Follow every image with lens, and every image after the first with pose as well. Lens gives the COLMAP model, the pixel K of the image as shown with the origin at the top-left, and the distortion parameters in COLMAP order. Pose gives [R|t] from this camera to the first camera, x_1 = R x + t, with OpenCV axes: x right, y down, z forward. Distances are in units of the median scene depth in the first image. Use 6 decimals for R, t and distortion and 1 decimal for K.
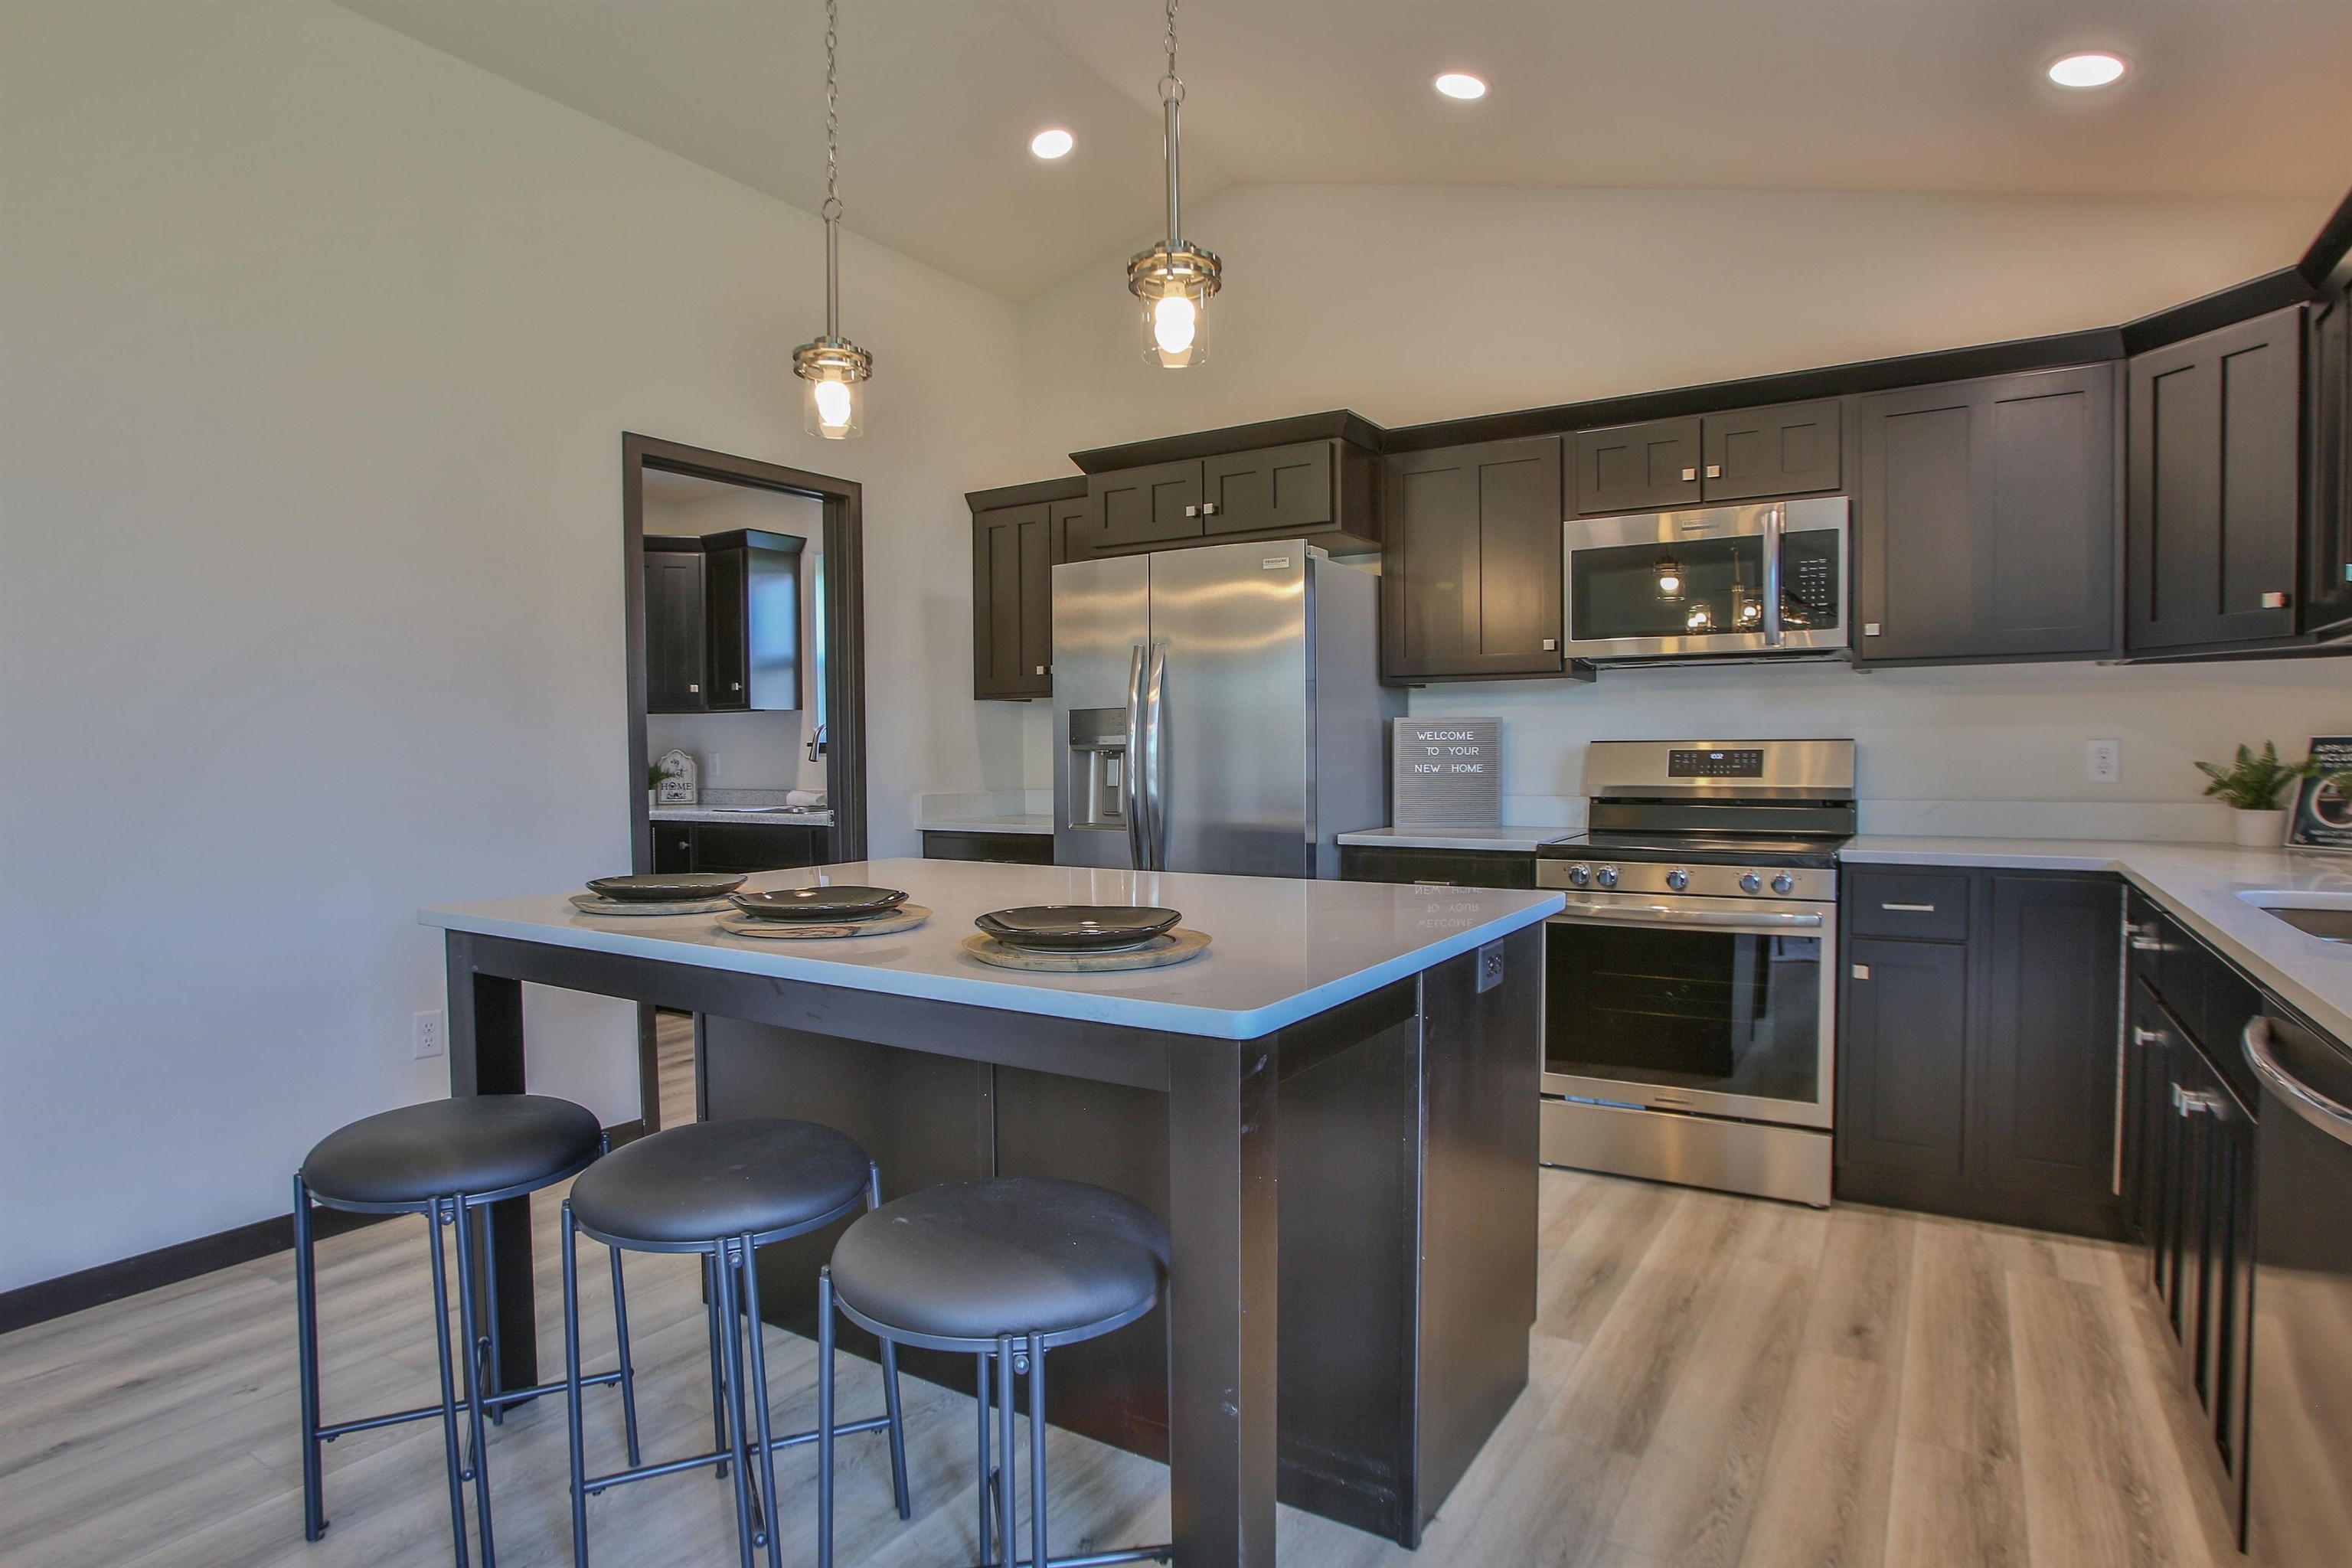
lens RADIAL K [[1221.5, 0, 1181.1], [0, 1221.5, 788.2], [0, 0, 1]] dist [-0.058315, 0.022476]
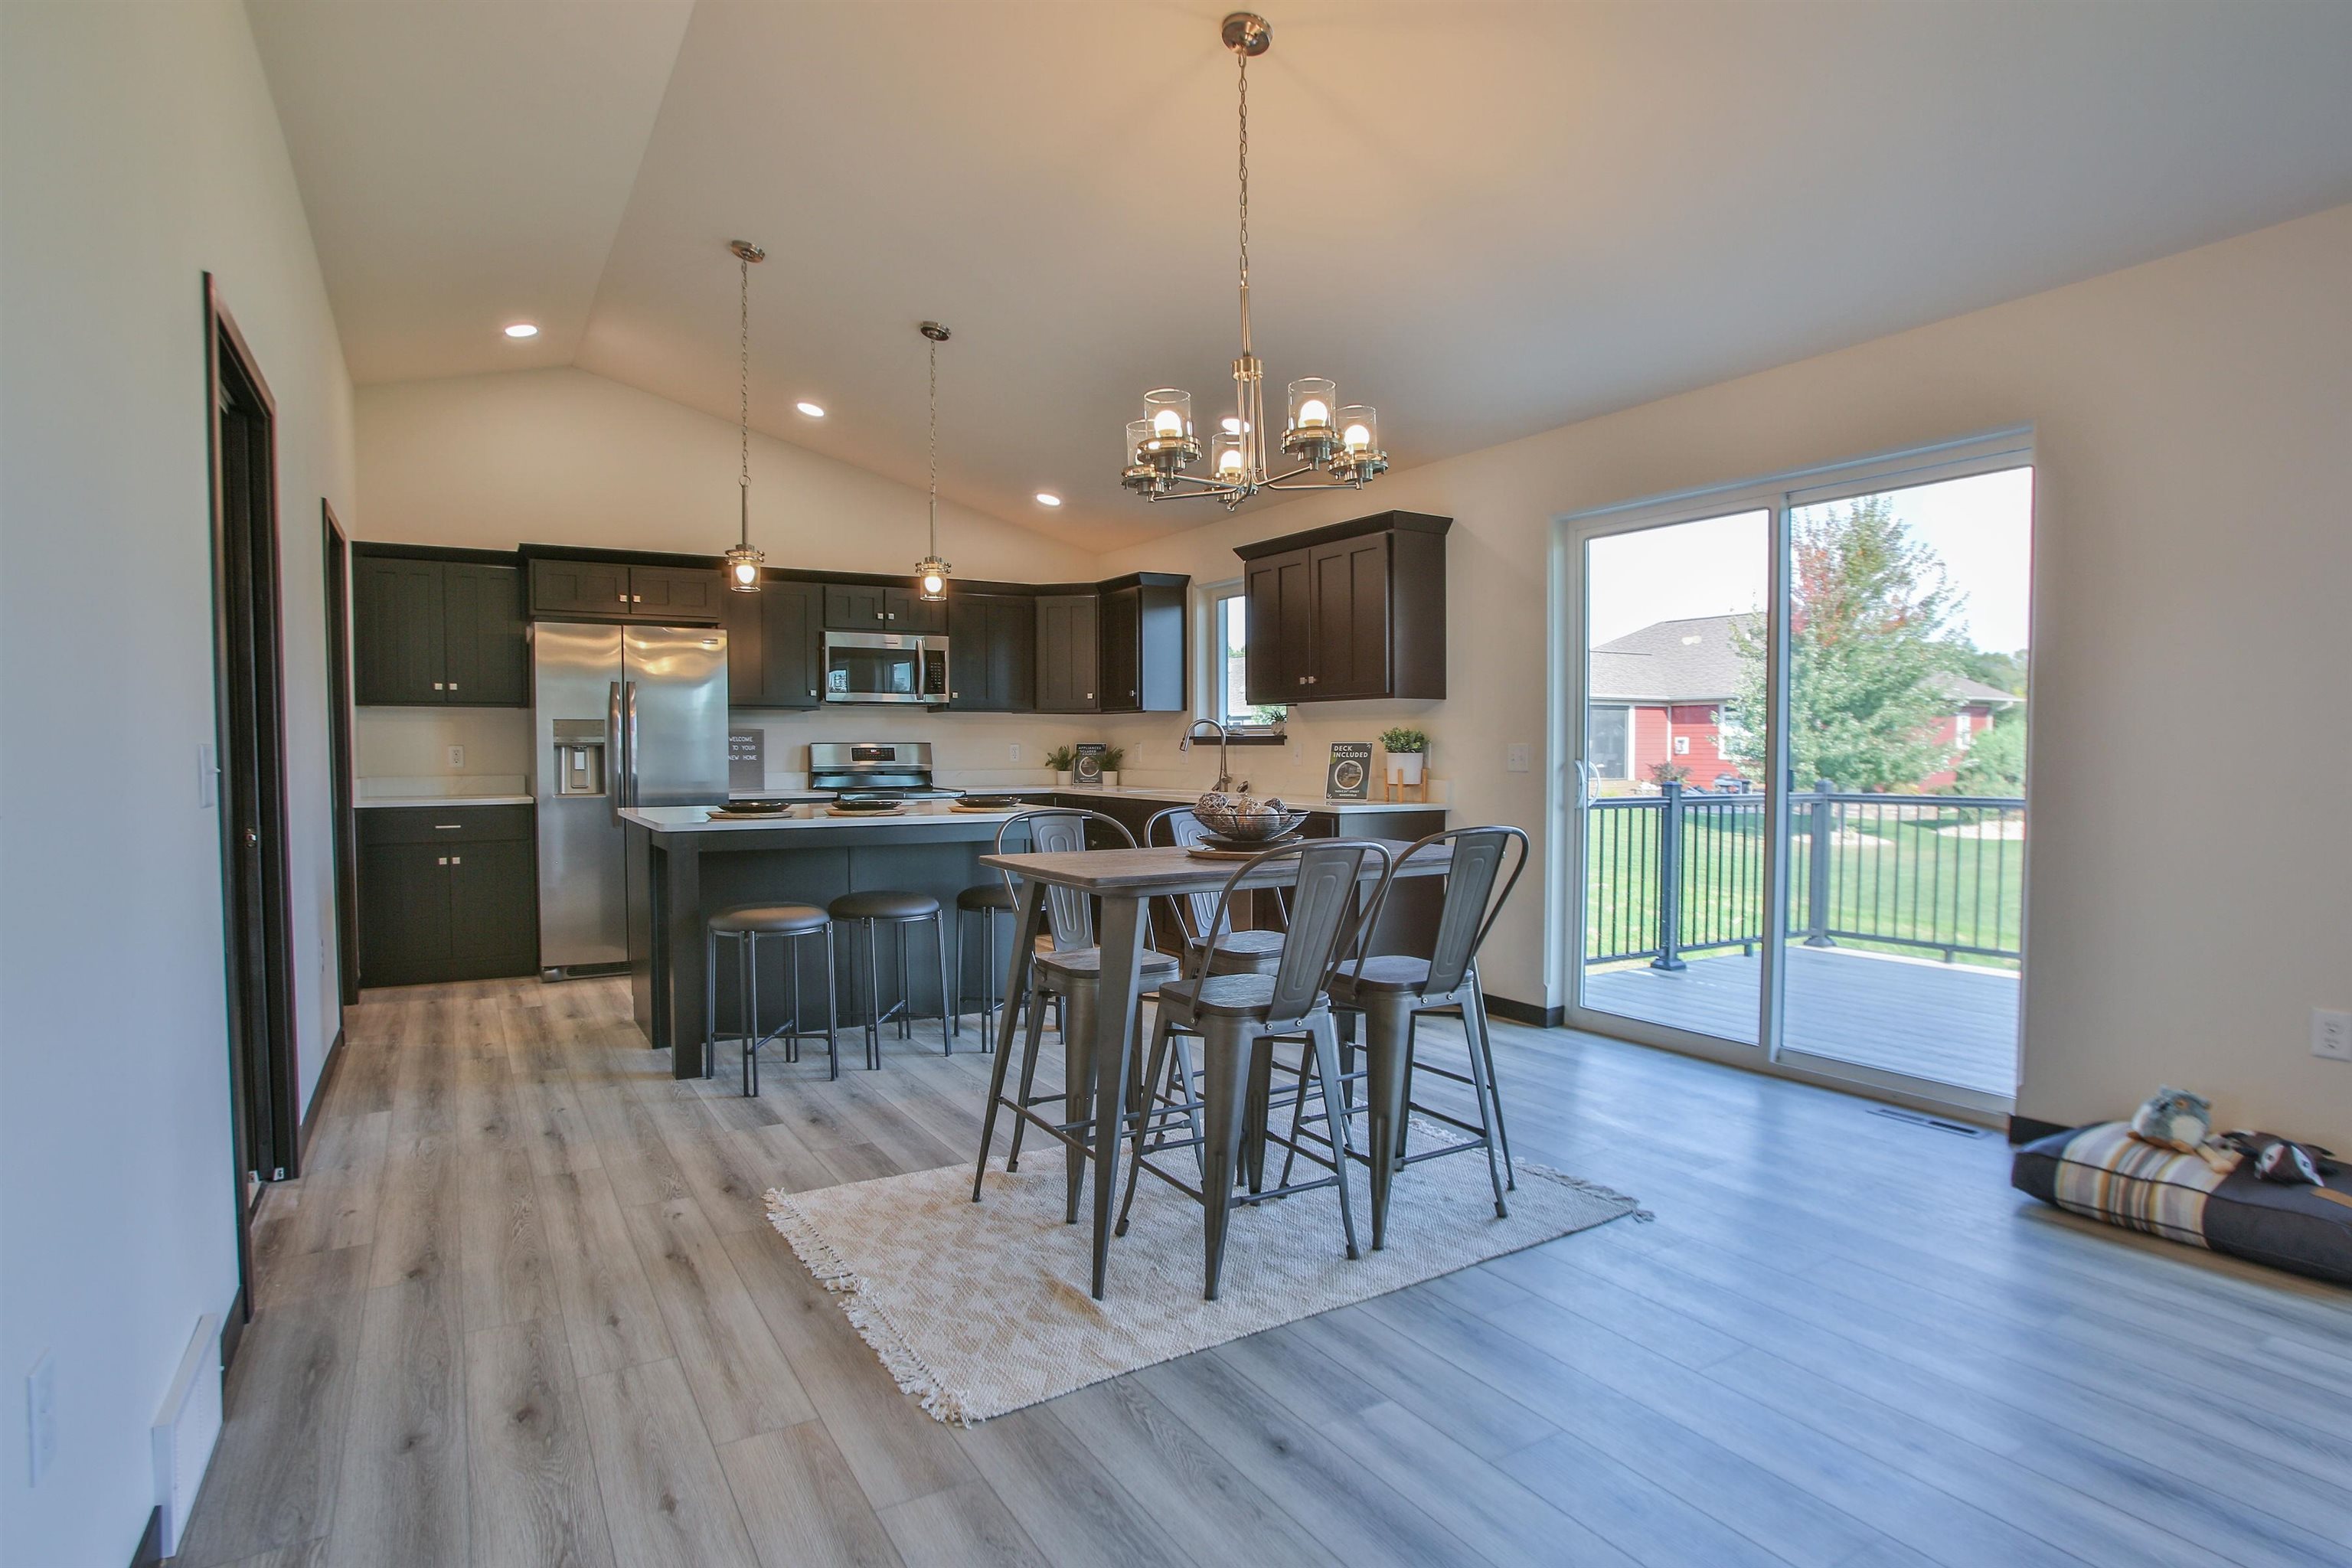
lens RADIAL K [[1221.5, 0, 1180.2], [0, 1221.5, 803.4], [0, 0, 1]] dist [-0.058315, 0.022476]
pose [[0.444808, -0.036999, 0.894861, -1.213740], [0.026522, 0.999252, 0.028132, 0.018523], [-0.895233, 0.011221, 0.445457, -0.389367]]
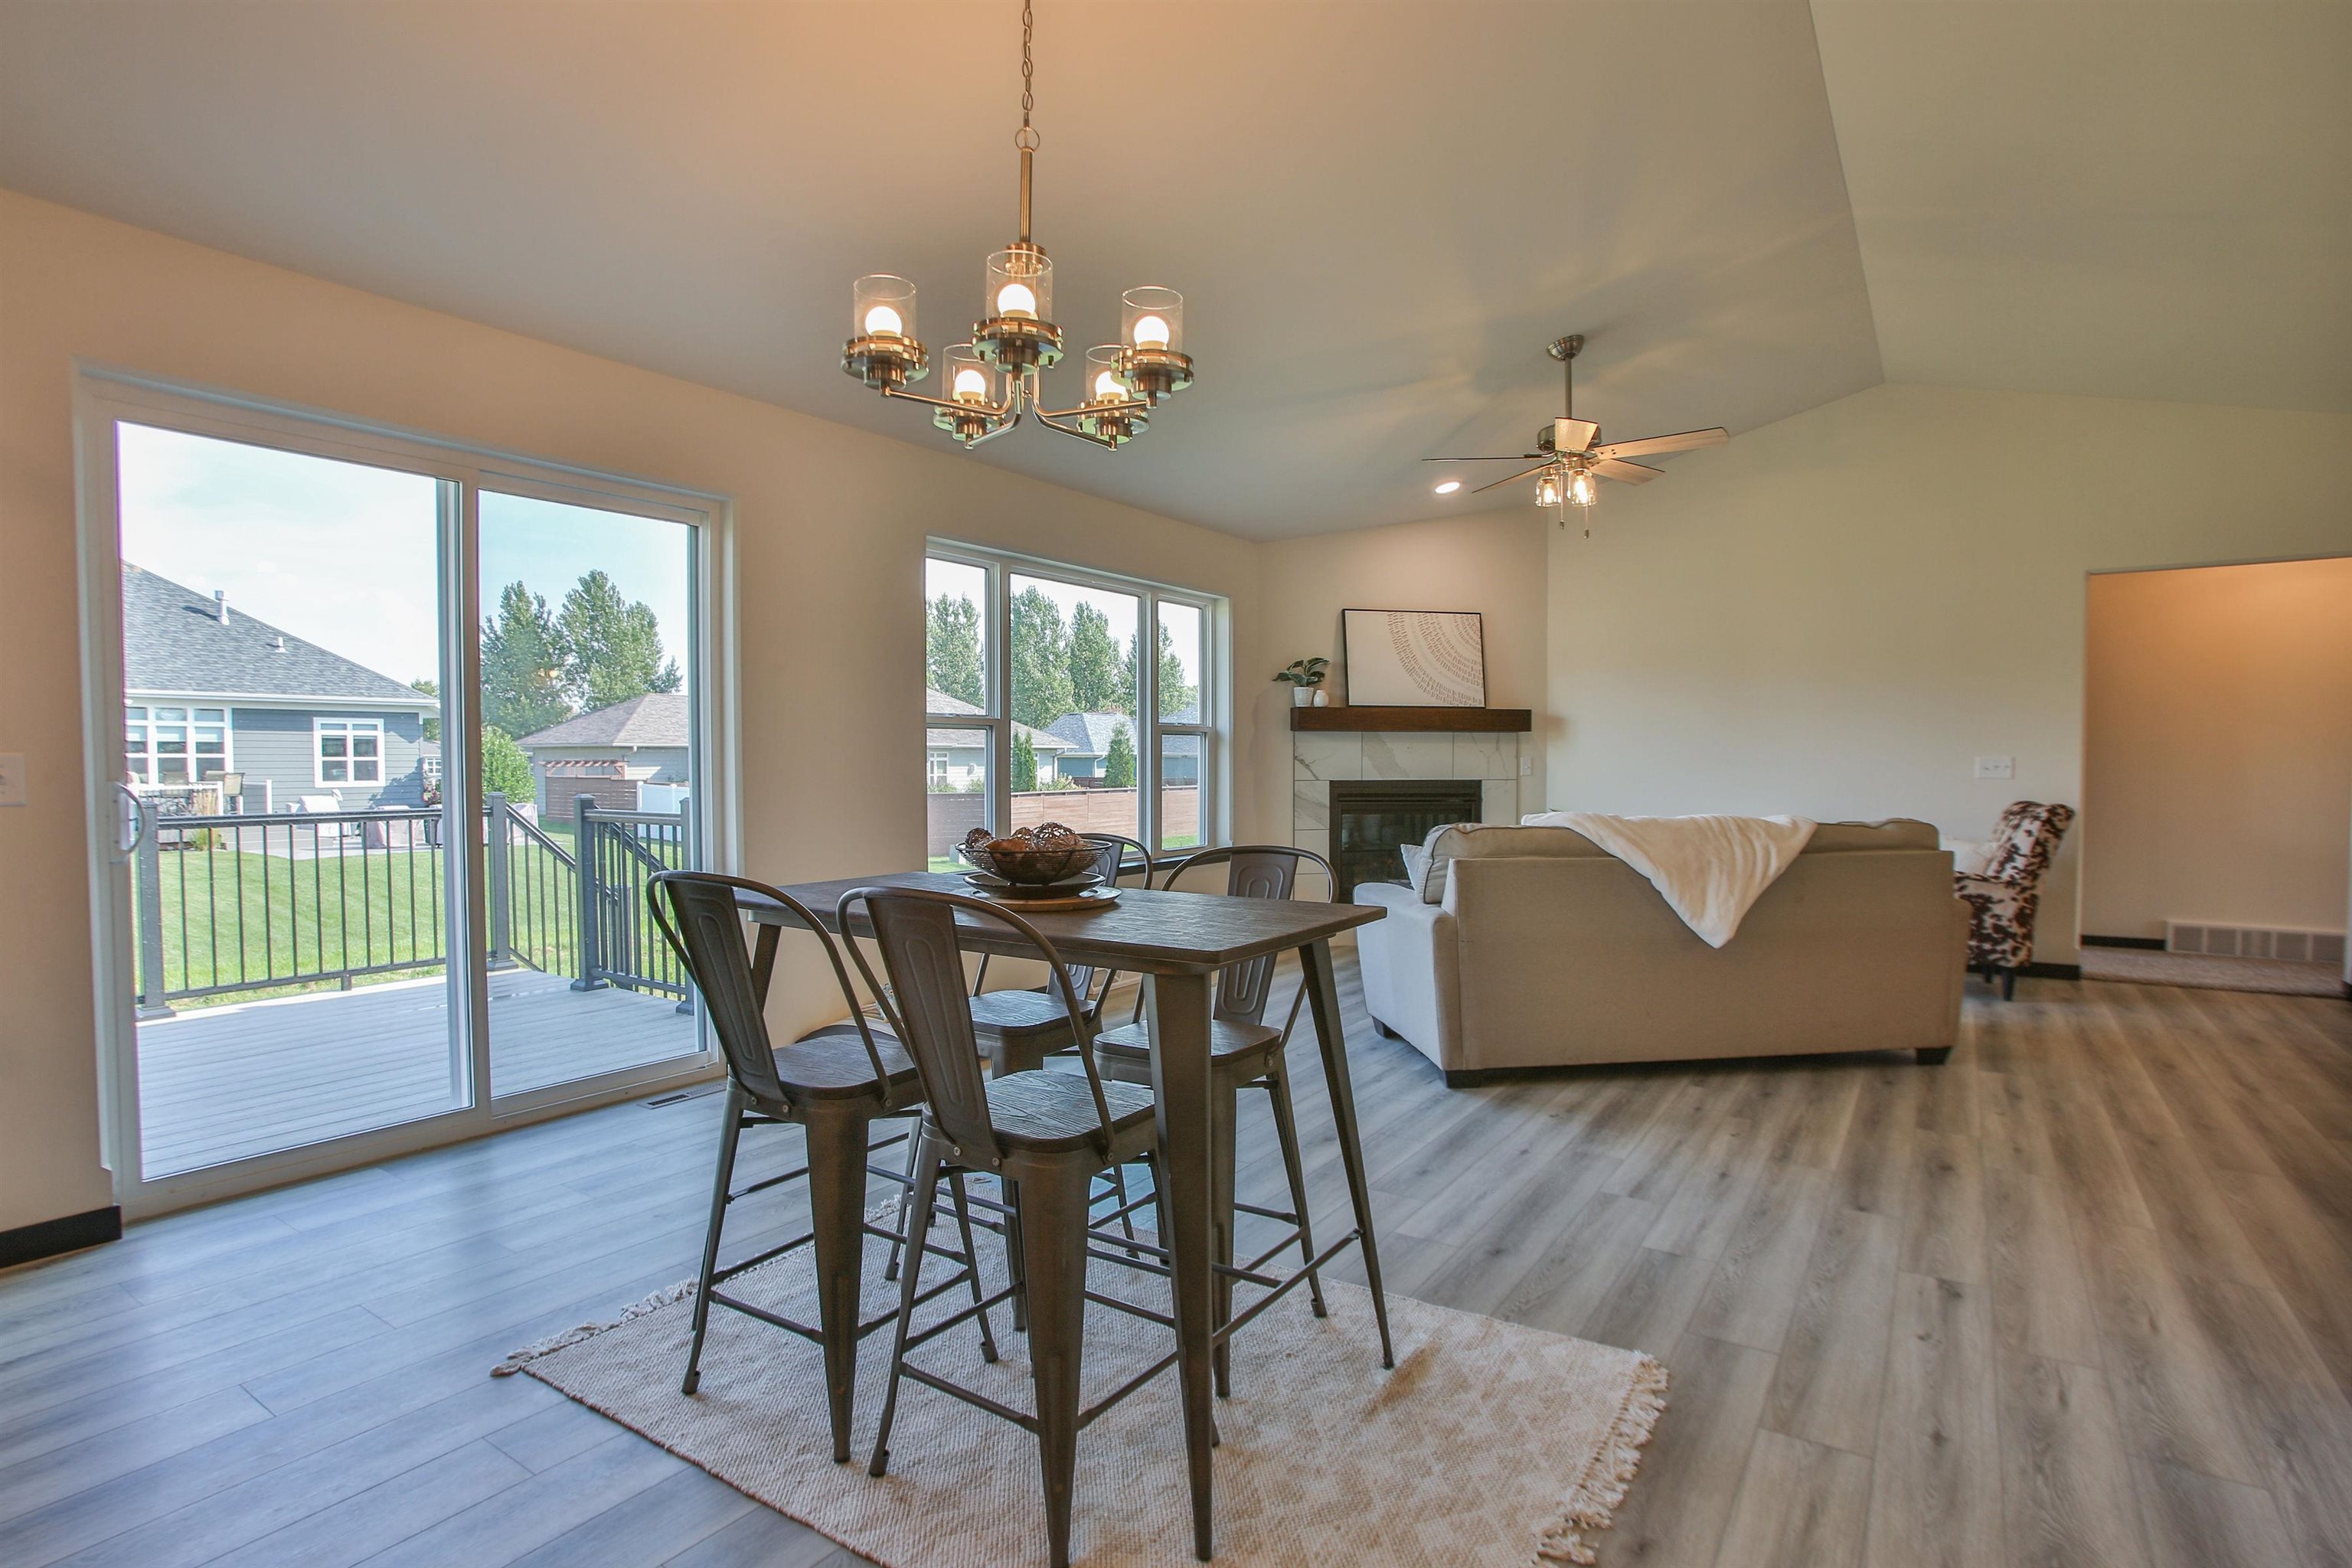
lens RADIAL K [[1168.0, 0, 1189.9], [0, 1168.0, 786.7], [0, 0, 1]] dist [-0.053853, 0.006904]
pose [[-0.999566, 0.000390, 0.029457, -0.486922], [0.001992, 0.998518, 0.054392, -0.013894], [-0.029392, 0.054428, -0.998085, 0.620428]]
